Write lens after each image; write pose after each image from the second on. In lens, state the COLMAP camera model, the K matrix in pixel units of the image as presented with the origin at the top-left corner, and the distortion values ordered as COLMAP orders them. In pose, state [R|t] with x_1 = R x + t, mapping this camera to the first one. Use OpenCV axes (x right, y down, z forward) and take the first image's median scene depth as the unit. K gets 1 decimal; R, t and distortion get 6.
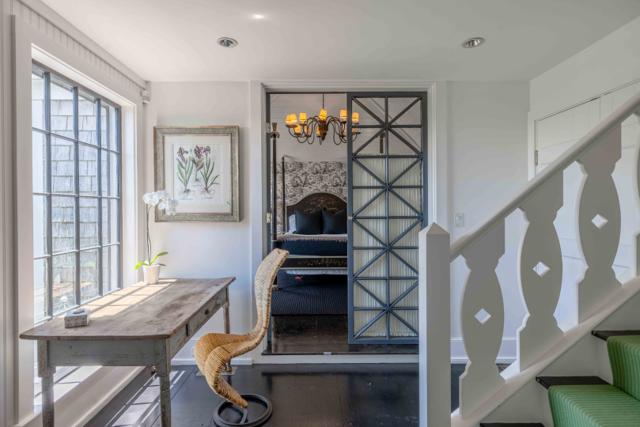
lens RADIAL K [[329.1, 0, 319.7], [0, 329.1, 211.9], [0, 0, 1]] dist [-0.002232, -0.000345]
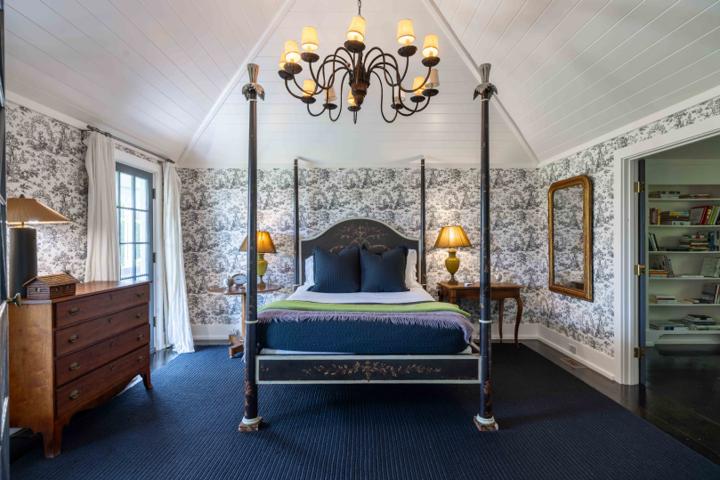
lens RADIAL K [[370.3, 0, 359.8], [0, 370.3, 240.2], [0, 0, 1]] dist [-0.002232, -0.000345]
pose [[0.999967, 0.003384, -0.007344, 0.010622], [-0.003423, 0.999980, -0.005331, -0.016676], [0.007326, 0.005355, 0.999959, 0.326232]]
